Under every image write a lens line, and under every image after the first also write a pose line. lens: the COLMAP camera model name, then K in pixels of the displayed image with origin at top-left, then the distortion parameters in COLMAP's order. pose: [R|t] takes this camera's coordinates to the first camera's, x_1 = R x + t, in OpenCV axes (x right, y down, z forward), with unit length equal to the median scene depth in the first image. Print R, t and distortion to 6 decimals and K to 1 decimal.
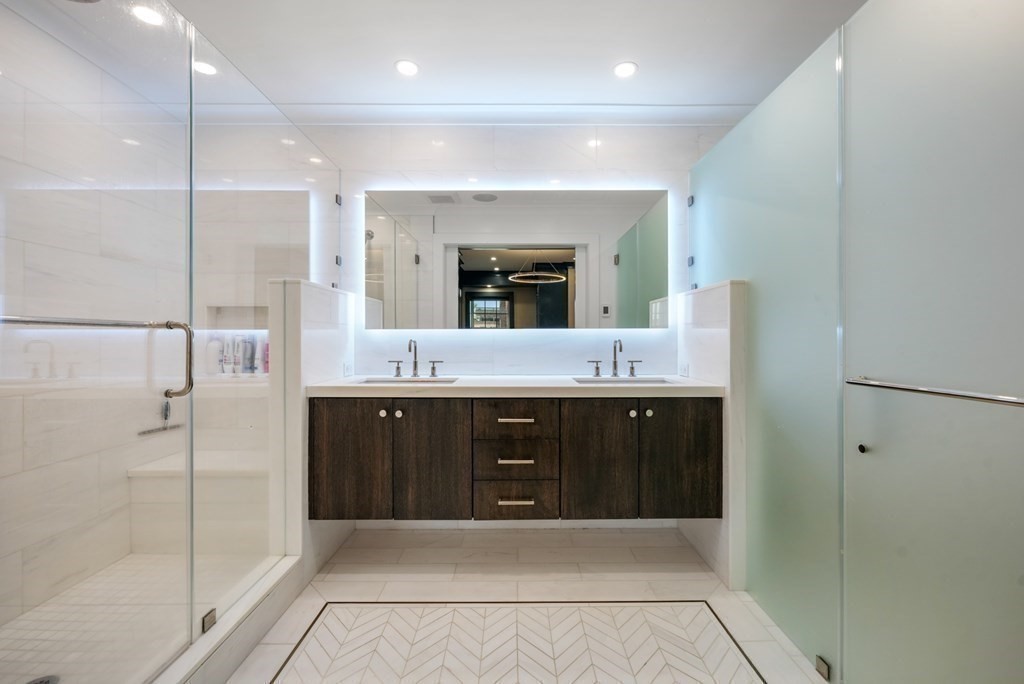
lens RADIAL K [[414.3, 0, 512.2], [0, 414.3, 333.5], [0, 0, 1]] dist [-0.000736, -0.000010]
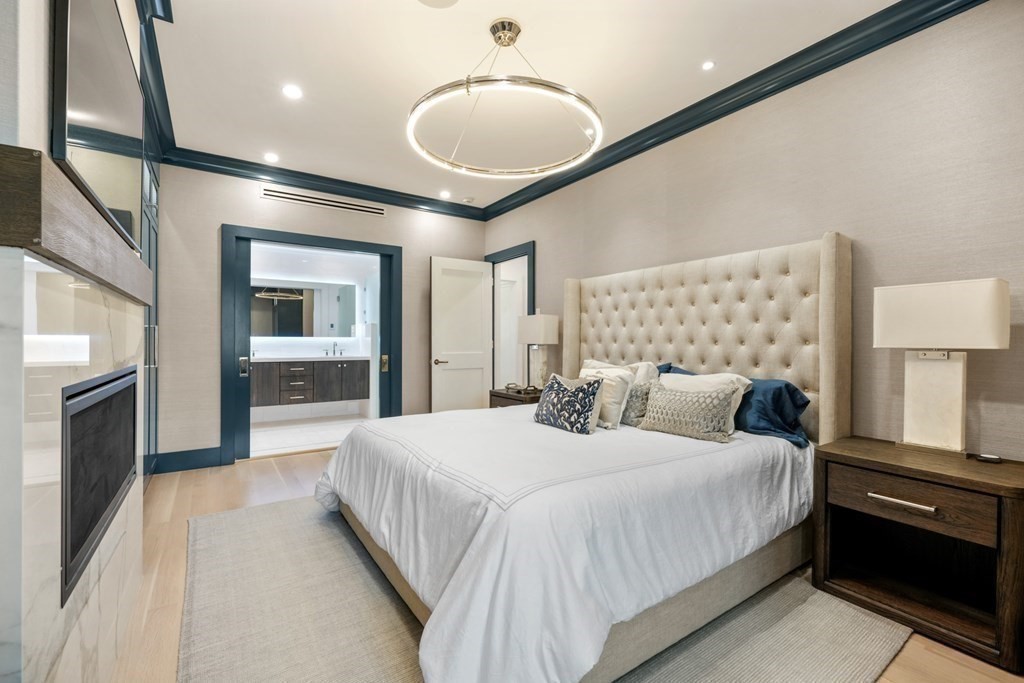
lens RADIAL K [[443.7, 0, 511.6], [0, 443.7, 337.6], [0, 0, 1]] dist [0.000022, 0.000214]
pose [[0.825472, 0.005661, 0.564415, -0.488113], [-0.000821, 0.999961, -0.008830, 0.016312], [-0.564442, 0.006826, 0.825444, -2.323337]]
